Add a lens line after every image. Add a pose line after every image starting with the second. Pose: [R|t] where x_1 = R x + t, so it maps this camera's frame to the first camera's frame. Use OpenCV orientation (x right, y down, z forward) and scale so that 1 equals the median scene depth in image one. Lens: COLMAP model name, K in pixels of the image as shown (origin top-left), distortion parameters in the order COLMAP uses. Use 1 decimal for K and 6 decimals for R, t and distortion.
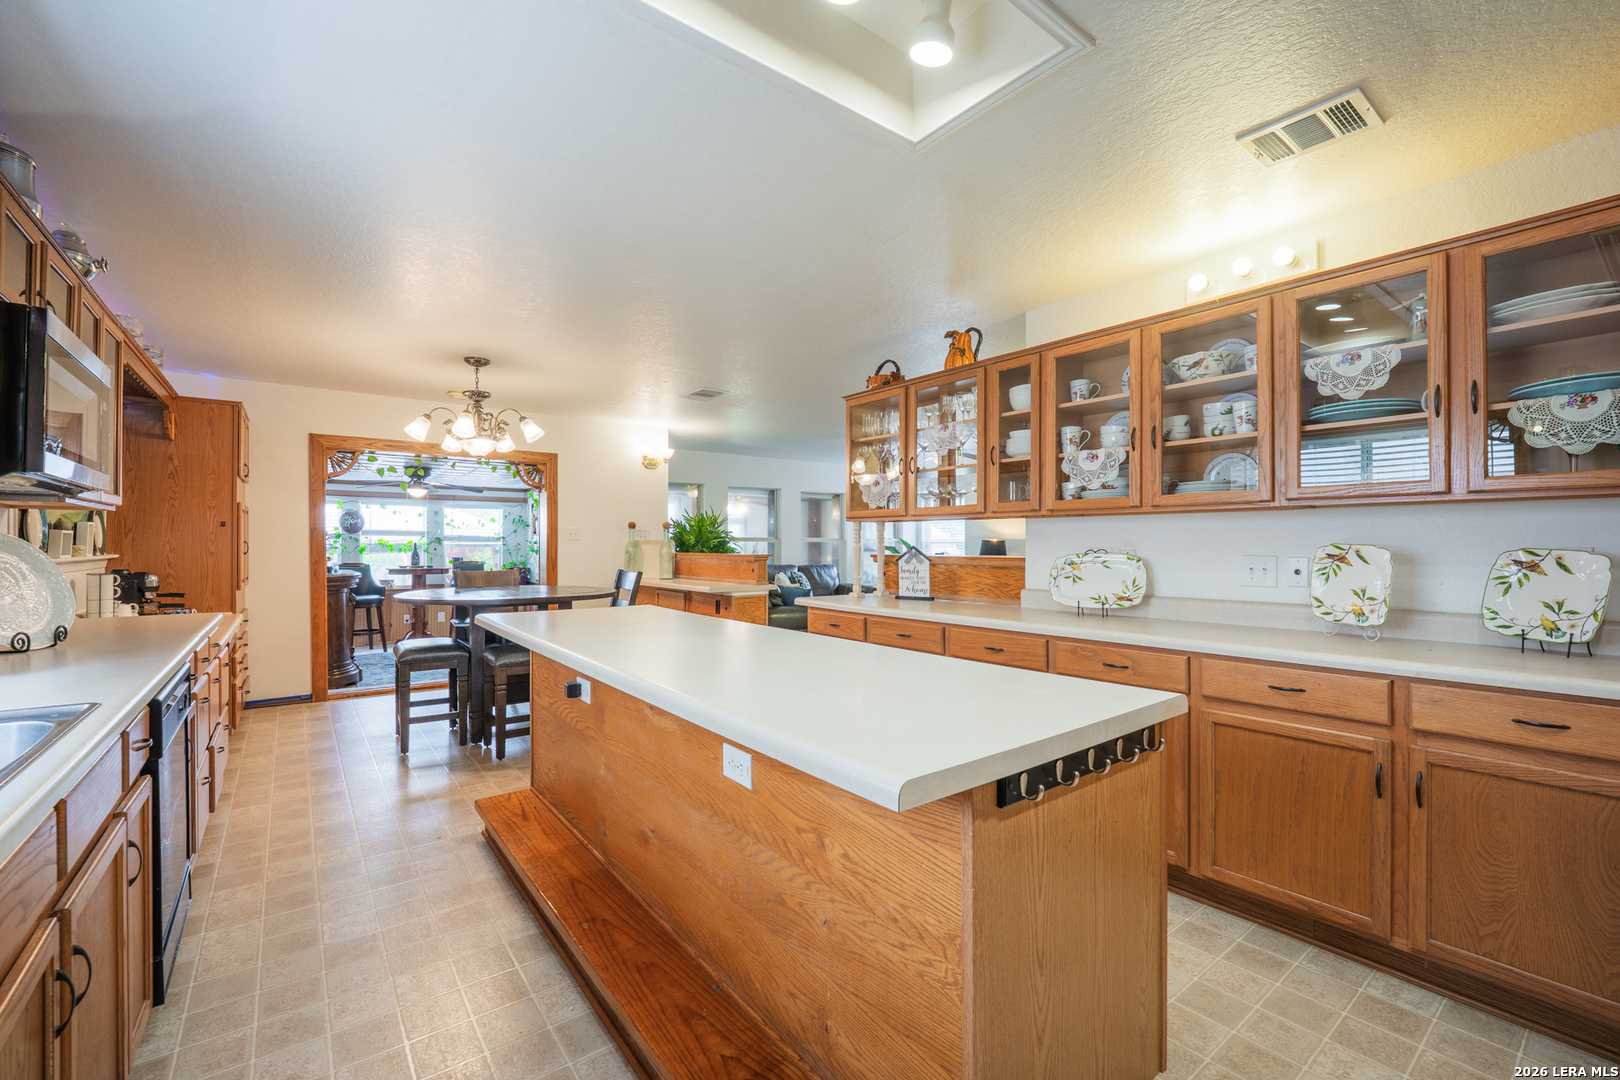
lens RADIAL K [[672.2, 0, 797.6], [0, 672.2, 541.5], [0, 0, 1]] dist [-0.001795, -0.006887]
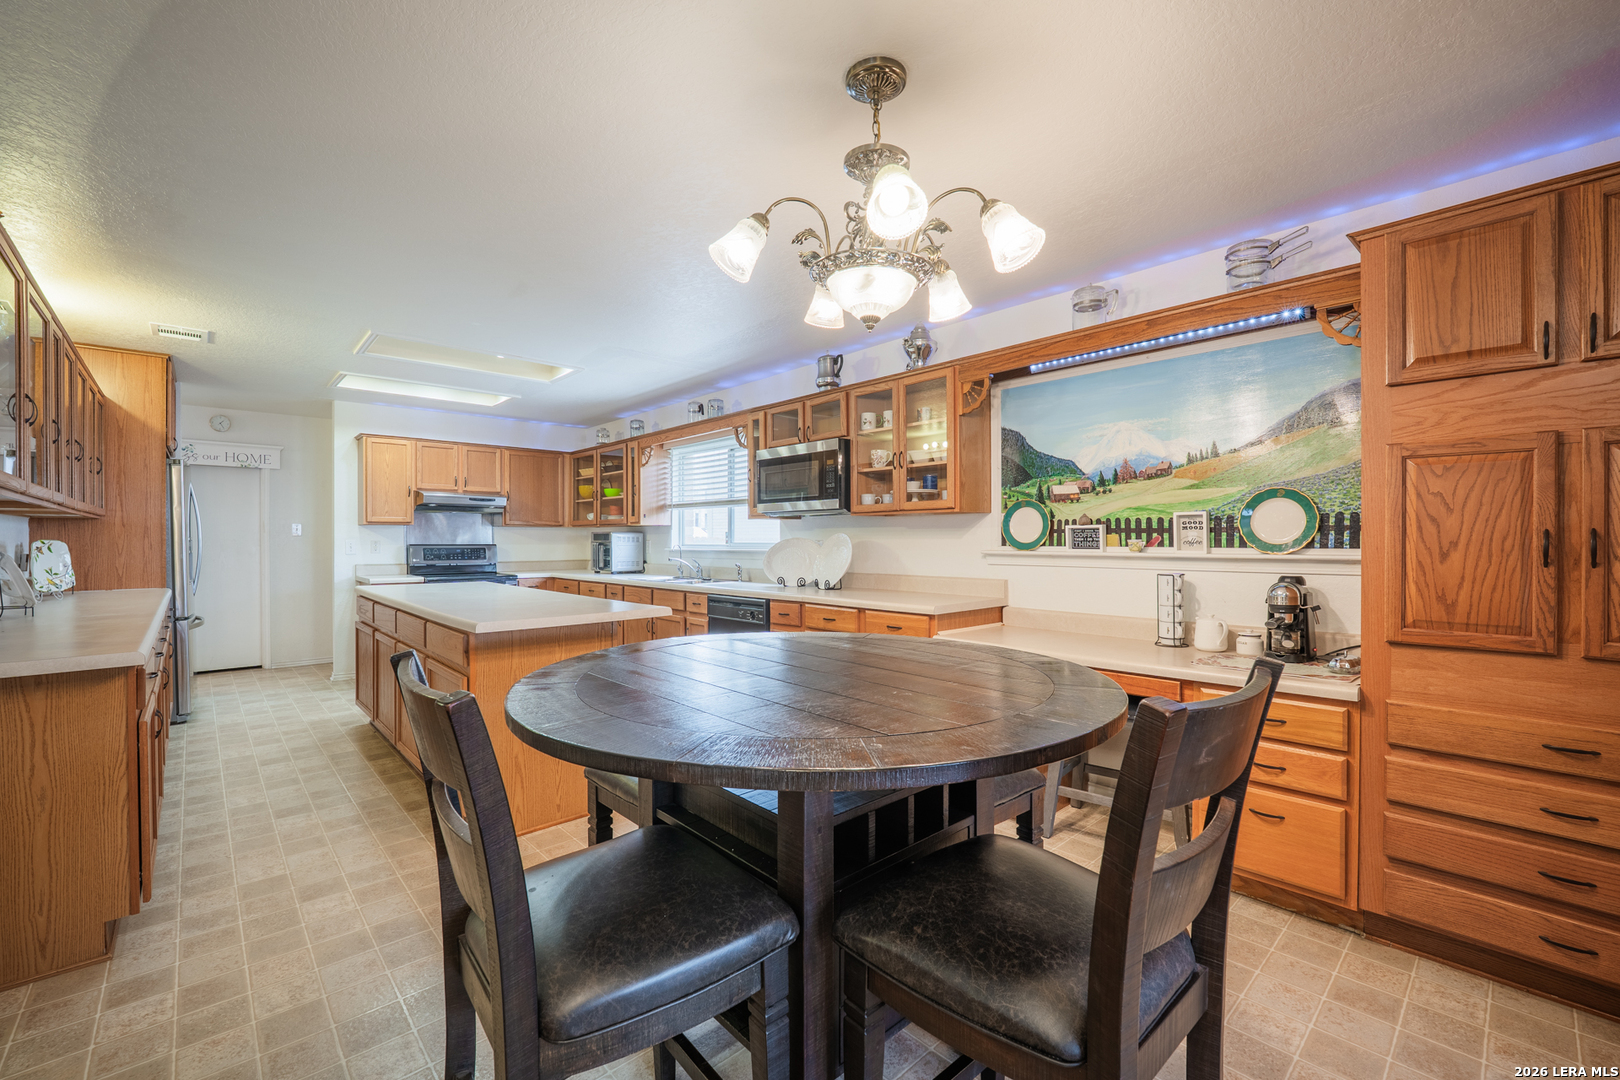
lens RADIAL K [[672.2, 0, 797.6], [0, 672.2, 541.5], [0, 0, 1]] dist [-0.001795, -0.006887]
pose [[-0.995892, 0.001959, -0.090523, -0.586593], [0.001892, 0.999998, 0.000824, 0.007132], [0.090525, 0.000650, -0.995894, 2.079240]]
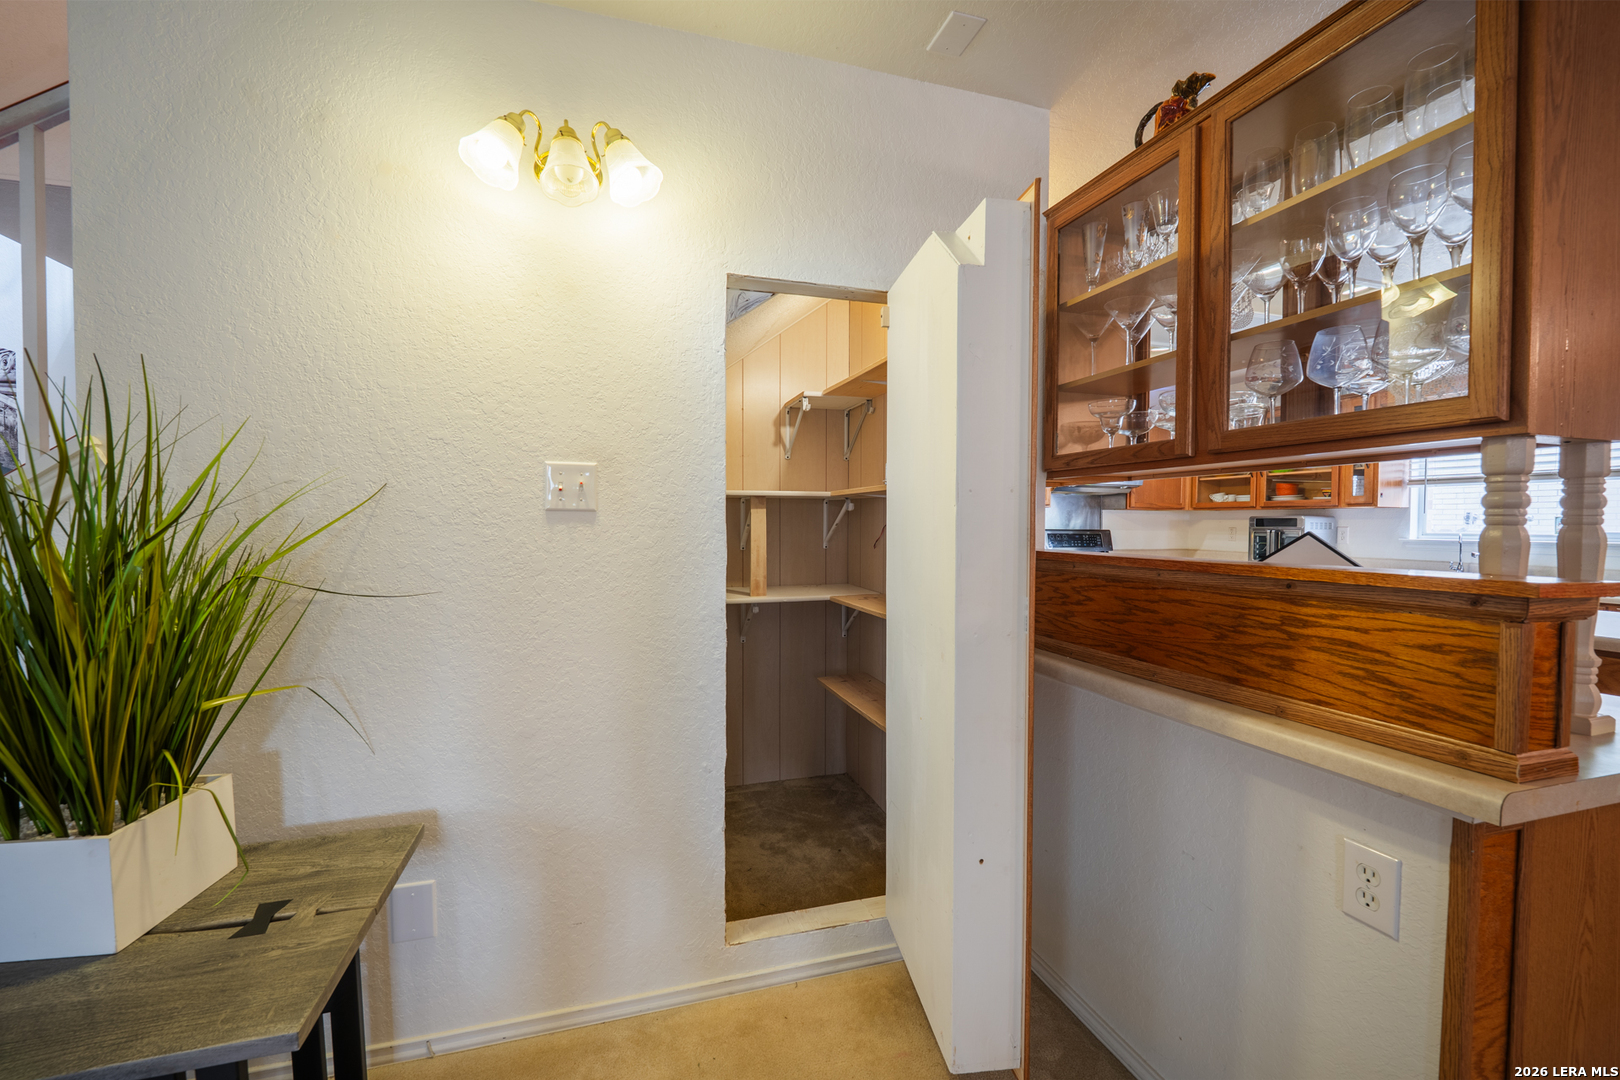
lens RADIAL K [[658.6, 0, 810.0], [0, 658.6, 540.0], [0, 0, 1]] dist [-0.011982, 0.000335]
pose [[-0.939889, -0.013607, 0.341210, 0.383374], [-0.005596, 0.999685, 0.024452, 0.004020], [-0.341435, 0.021073, -0.939669, 1.877506]]
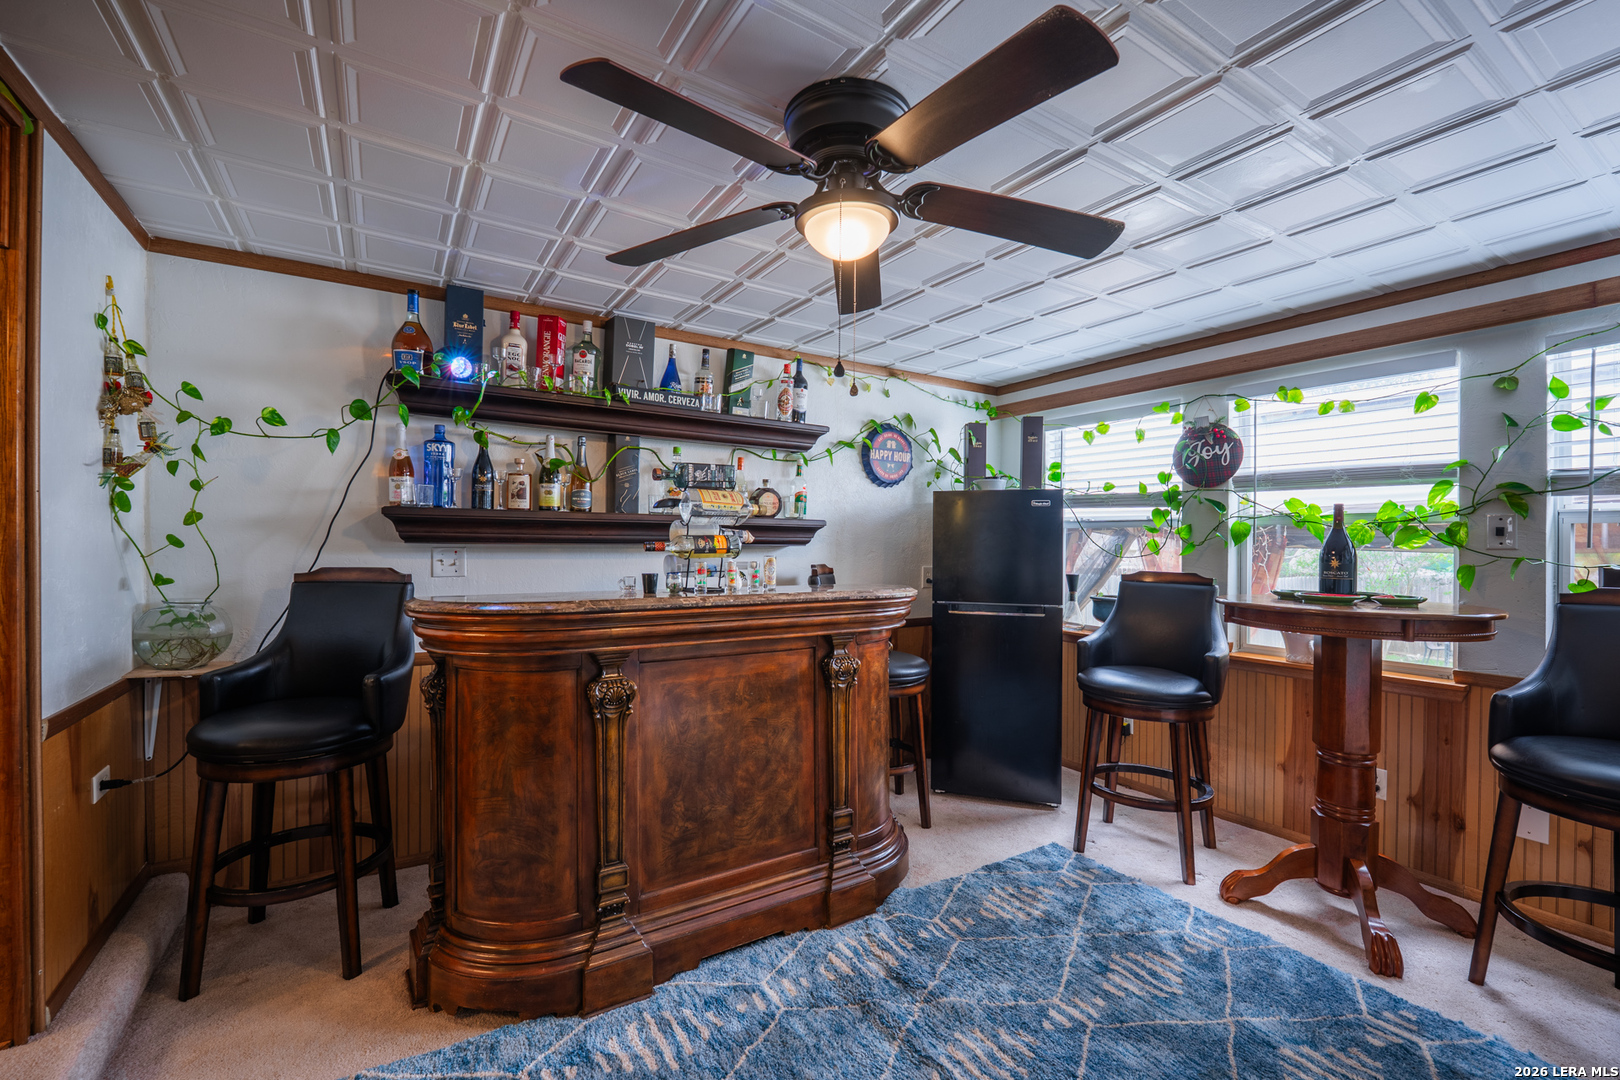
lens RADIAL K [[680.1, 0, 803.8], [0, 680.1, 545.9], [0, 0, 1]] dist [-0.010116, -0.000166]
pose [[-0.092686, 0.002402, -0.995692, -0.876256], [-0.002096, 0.999994, 0.002607, 0.051870], [0.995693, 0.002328, -0.092681, 2.464476]]
